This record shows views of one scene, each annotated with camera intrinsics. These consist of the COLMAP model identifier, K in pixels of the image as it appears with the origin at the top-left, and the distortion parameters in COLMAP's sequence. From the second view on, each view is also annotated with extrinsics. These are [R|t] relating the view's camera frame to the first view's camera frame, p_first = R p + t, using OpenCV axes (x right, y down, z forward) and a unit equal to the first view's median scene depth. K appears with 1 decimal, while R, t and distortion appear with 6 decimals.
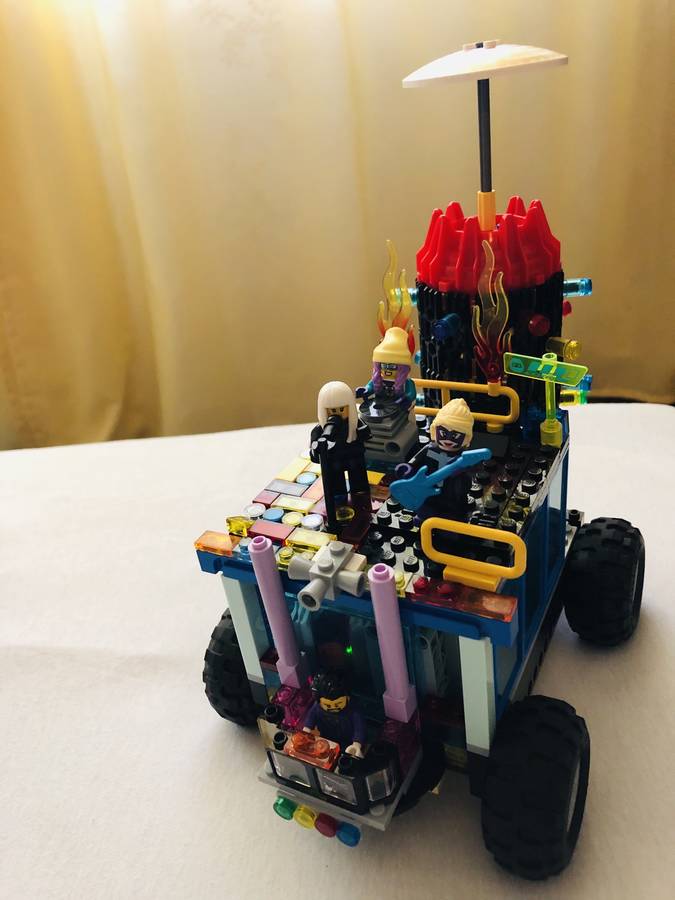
lens RADIAL K [[729.7, 0, 337.5], [0, 729.7, 450.0], [0, 0, 1]] dist [-0.042110, -0.002613]
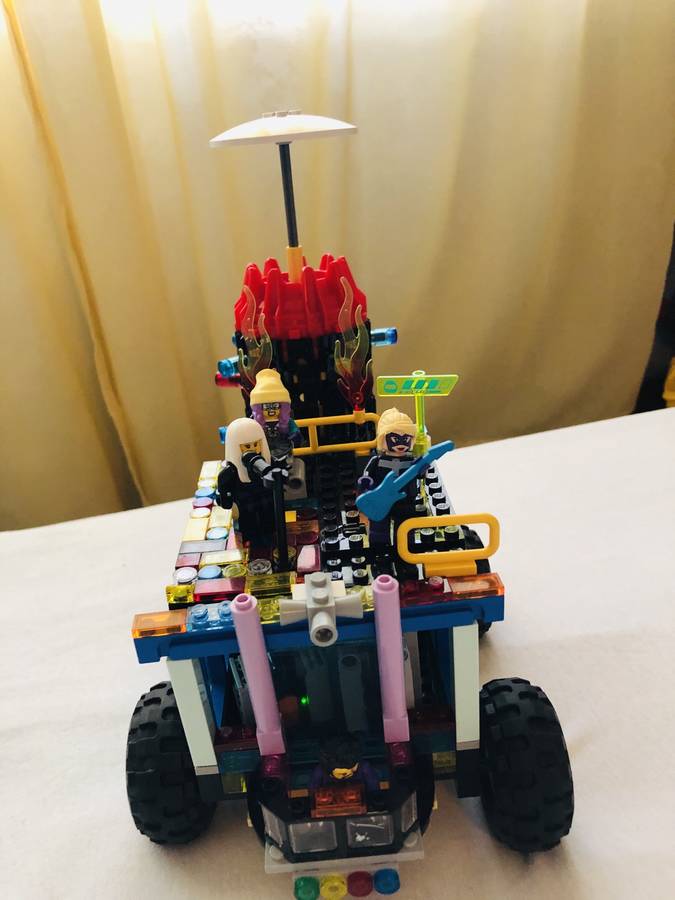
lens RADIAL K [[729.7, 0, 337.5], [0, 729.7, 450.0], [0, 0, 1]] dist [-0.042110, -0.002613]
pose [[0.861825, -0.150730, 0.484292, -0.361103], [0.221404, 0.970848, -0.091835, 0.057717], [-0.456332, 0.186370, 0.870073, 0.107731]]
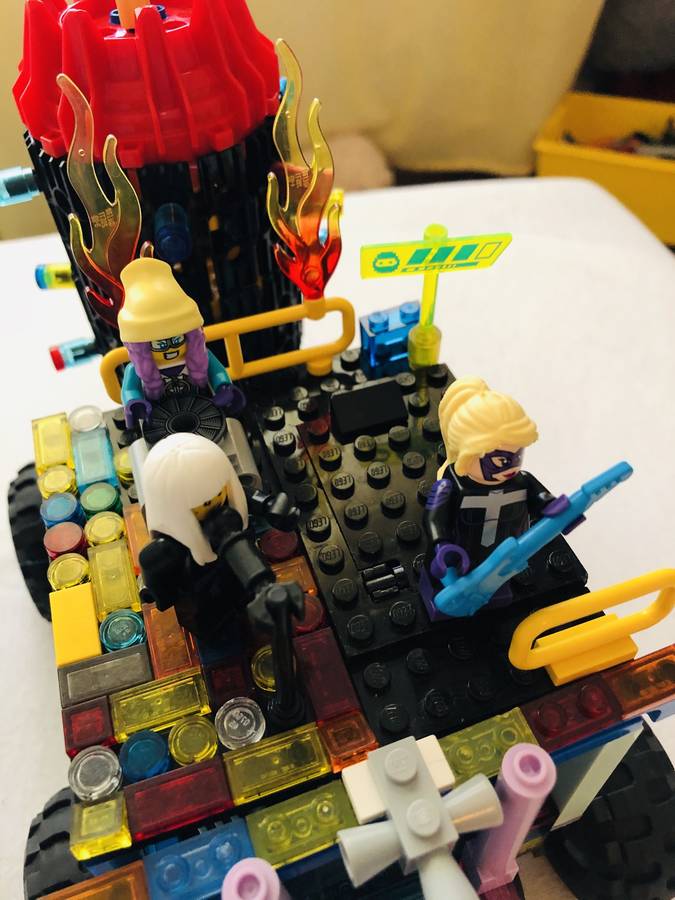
lens RADIAL K [[729.7, 0, 337.5], [0, 729.7, 450.0], [0, 0, 1]] dist [-0.042110, -0.002613]
pose [[0.666088, -0.477958, 0.572610, -0.172837], [0.300315, 0.874584, 0.380675, -0.211624], [-0.682743, -0.081600, 0.726088, 0.598828]]
